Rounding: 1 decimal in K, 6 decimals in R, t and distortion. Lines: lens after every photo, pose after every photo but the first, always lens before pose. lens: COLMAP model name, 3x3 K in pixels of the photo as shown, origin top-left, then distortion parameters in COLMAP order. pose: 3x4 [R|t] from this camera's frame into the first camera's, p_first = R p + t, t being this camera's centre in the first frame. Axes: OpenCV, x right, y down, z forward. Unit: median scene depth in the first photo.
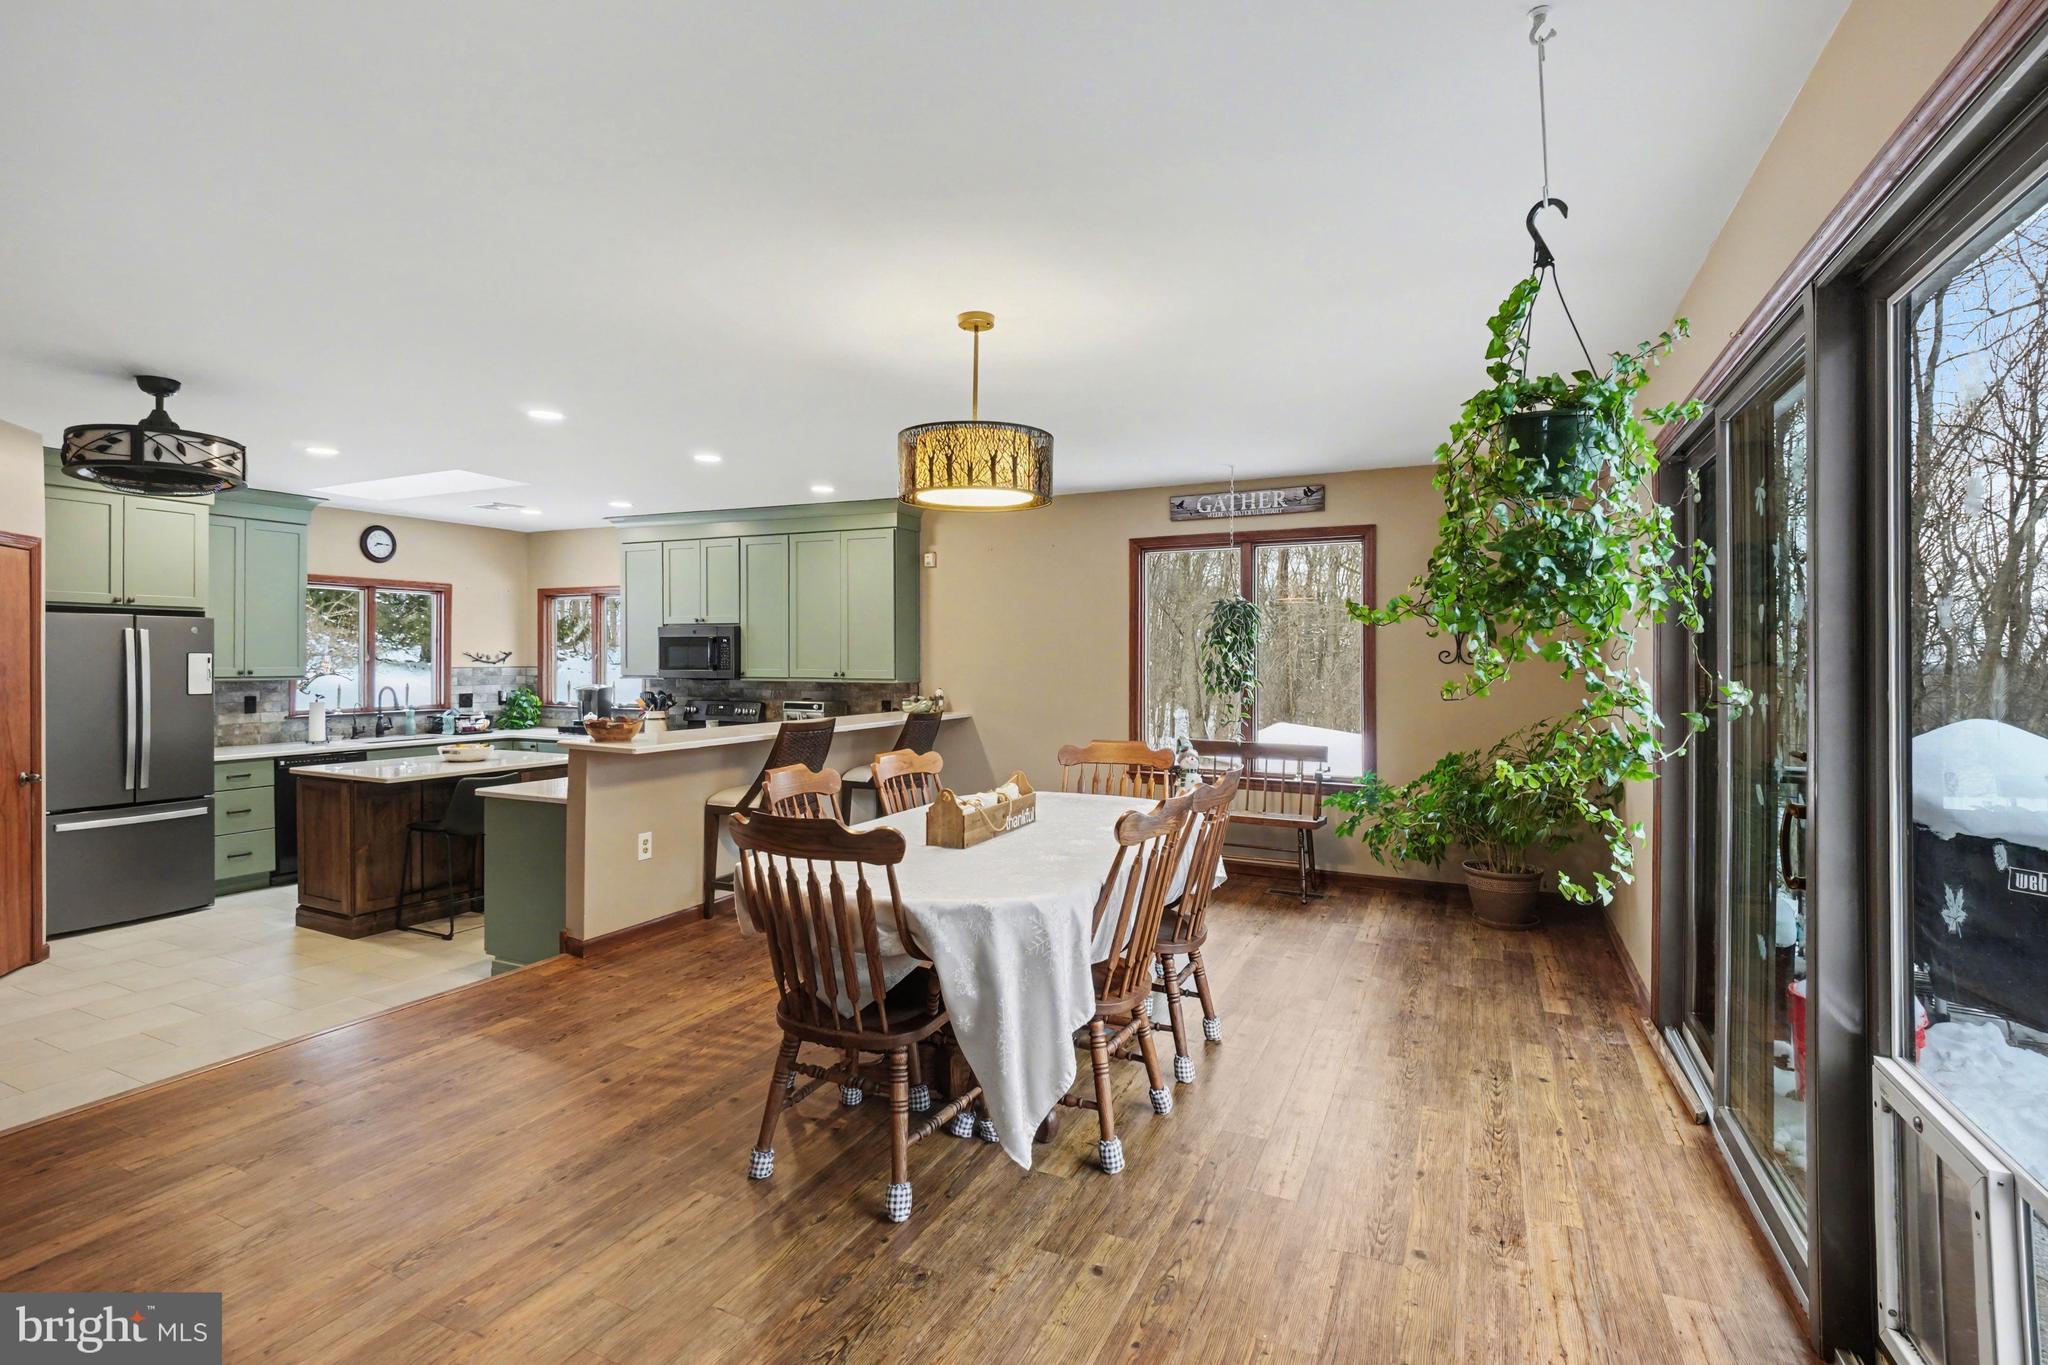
lens RADIAL K [[969.8, 0, 1033.7], [0, 969.8, 677.1], [0, 0, 1]] dist [-0.009414, -0.003510]
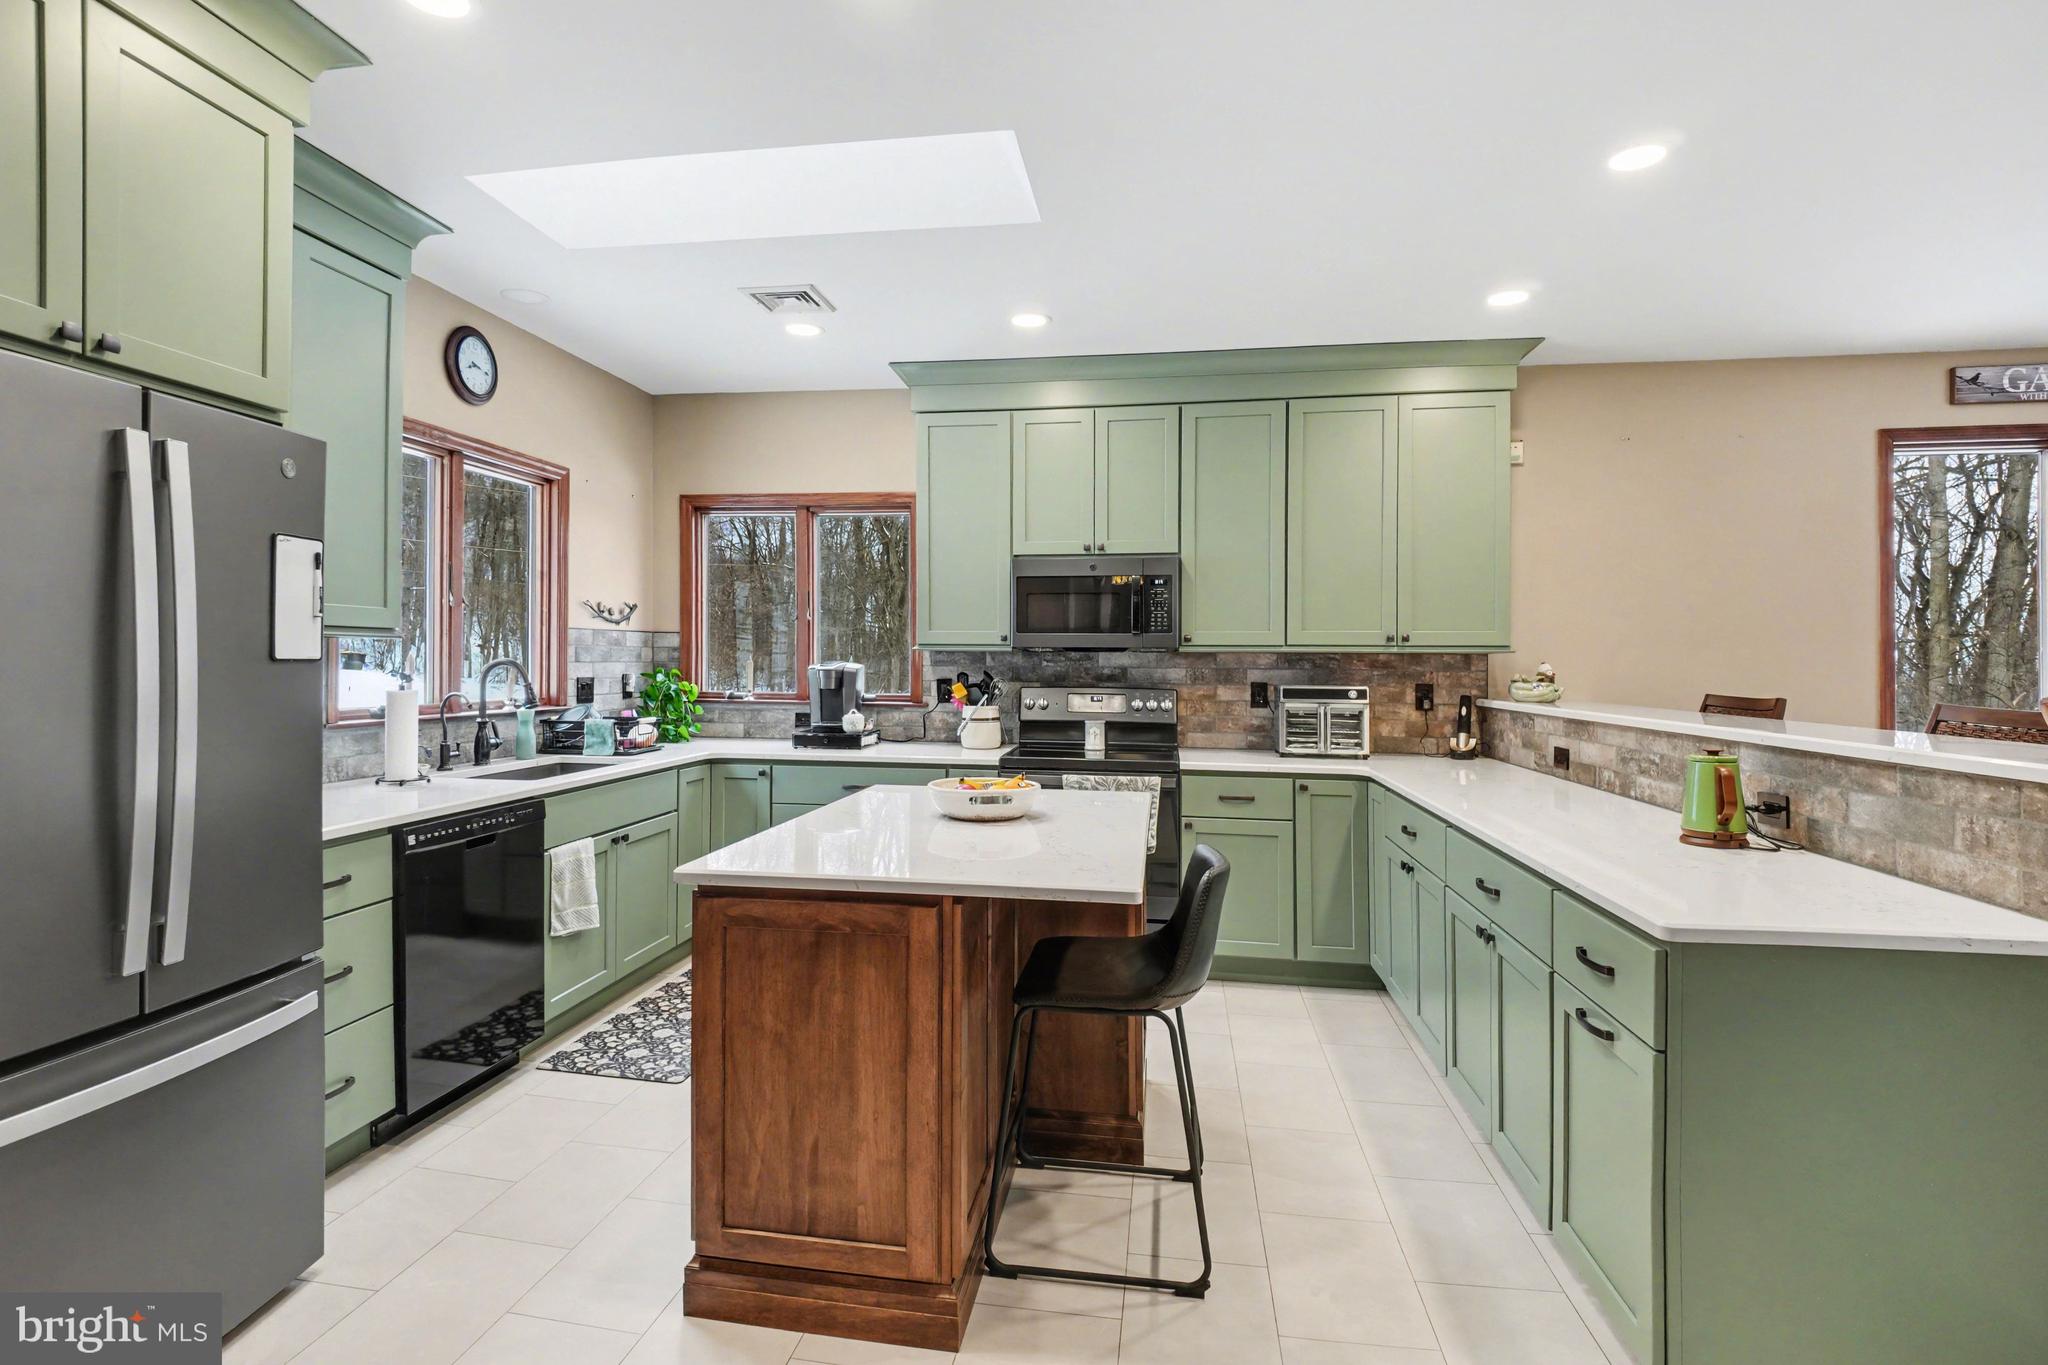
lens RADIAL K [[969.8, 0, 1017.8], [0, 969.8, 673.6], [0, 0, 1]] dist [-0.009414, -0.003510]
pose [[0.964478, -0.002040, 0.264156, -0.542411], [0.003024, 0.999990, -0.003317, 0.018724], [-0.264147, 0.003998, 0.964474, 0.459775]]
